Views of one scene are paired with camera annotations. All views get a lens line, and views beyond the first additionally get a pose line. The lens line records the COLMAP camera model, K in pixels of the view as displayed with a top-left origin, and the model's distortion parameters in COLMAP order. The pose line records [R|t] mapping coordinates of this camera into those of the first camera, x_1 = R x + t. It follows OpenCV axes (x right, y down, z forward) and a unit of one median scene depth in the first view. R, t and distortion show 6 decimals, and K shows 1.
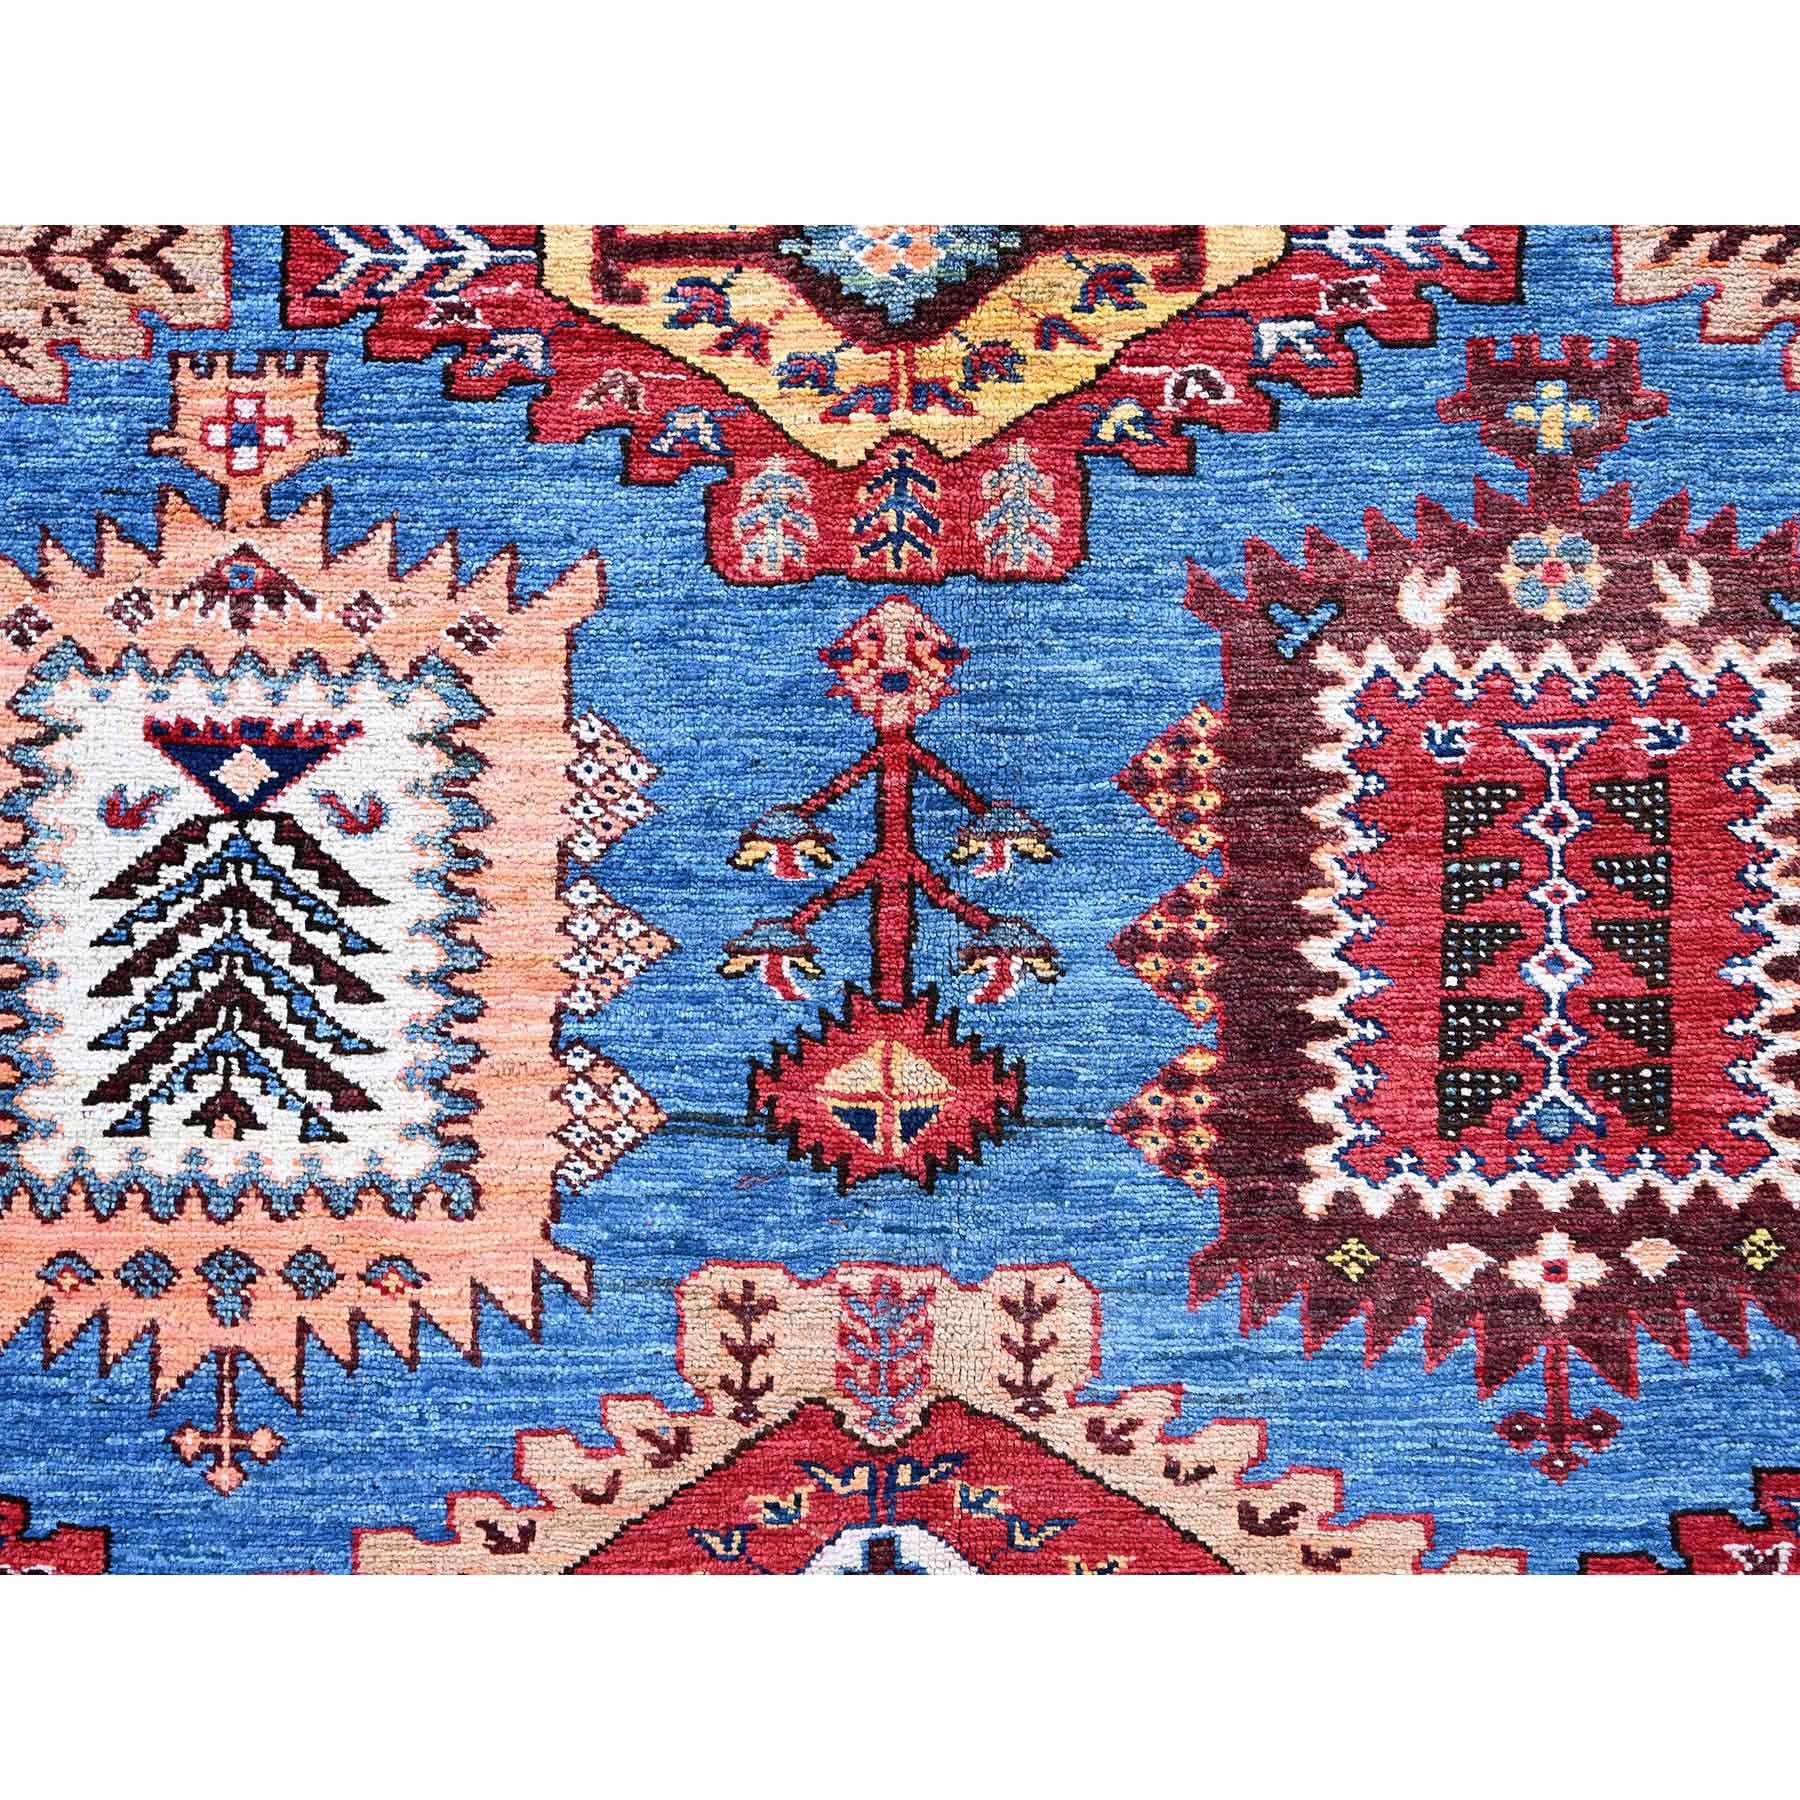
lens RADIAL K [[2429.3, 0, 904.2], [0, 2429.3, 892.3], [0, 0, 1]] dist [0.006027, 0.000000]
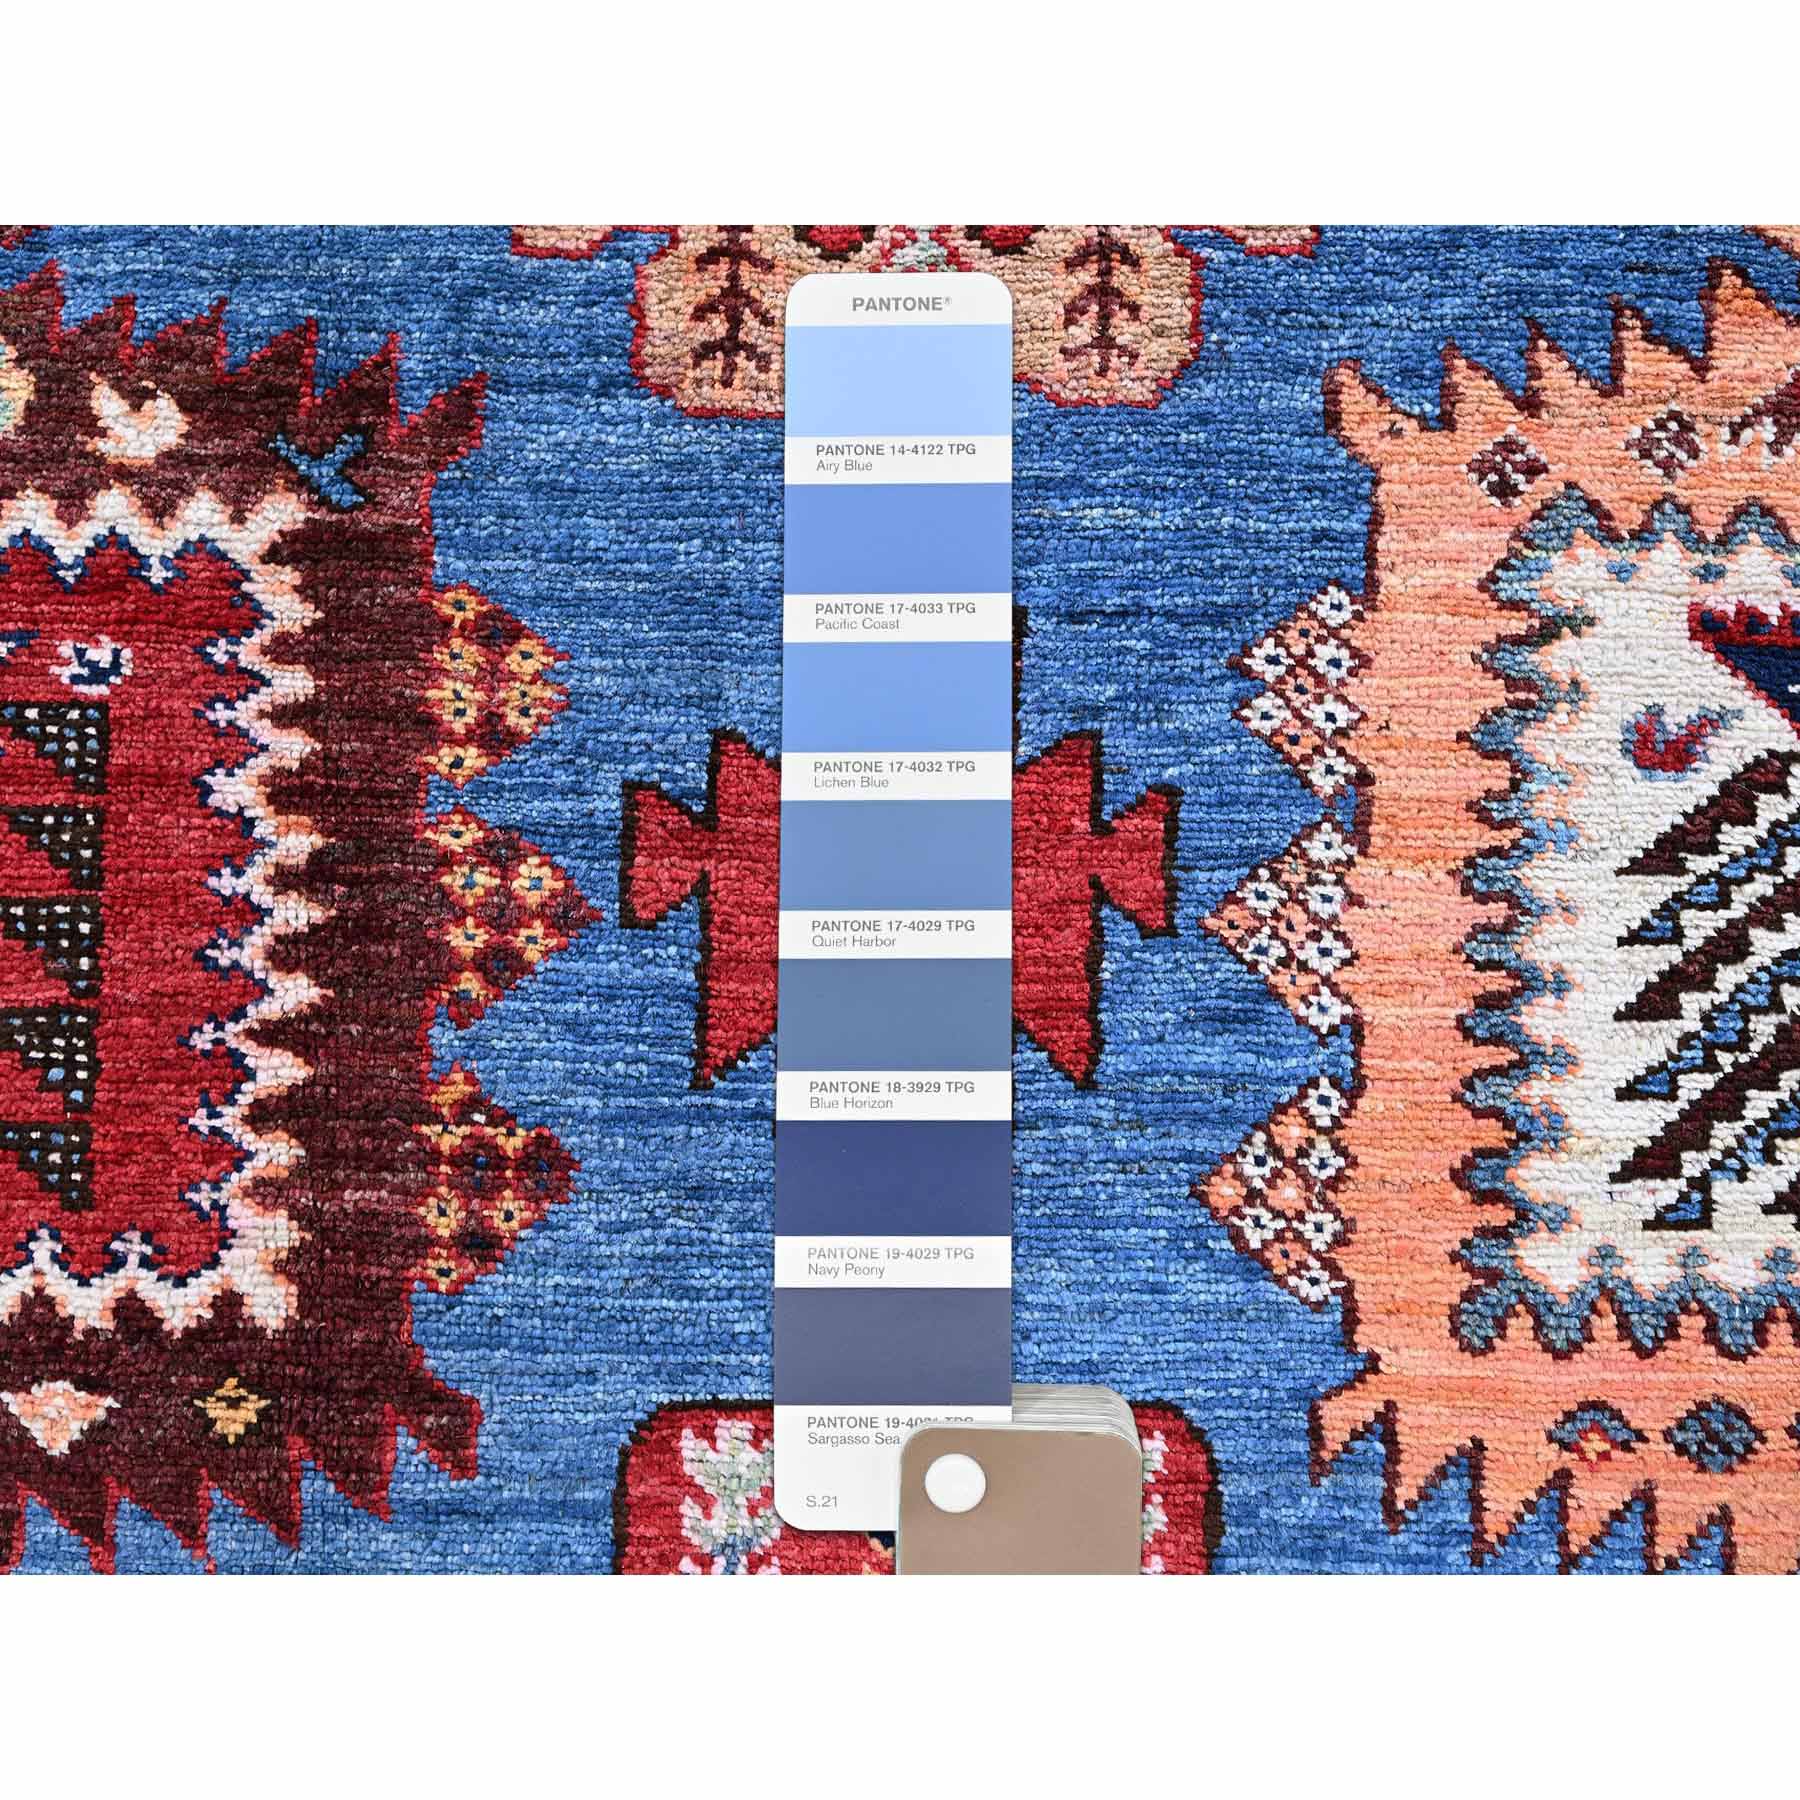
lens RADIAL K [[2429.3, 0, 899.6], [0, 2429.3, 908.0], [0, 0, 1]] dist [0.006027, 0.000000]
pose [[0.999964, 0.006734, 0.005111, -0.536161], [-0.006758, 0.999966, 0.004726, 0.010111], [-0.005079, -0.004760, 0.999976, 0.331223]]
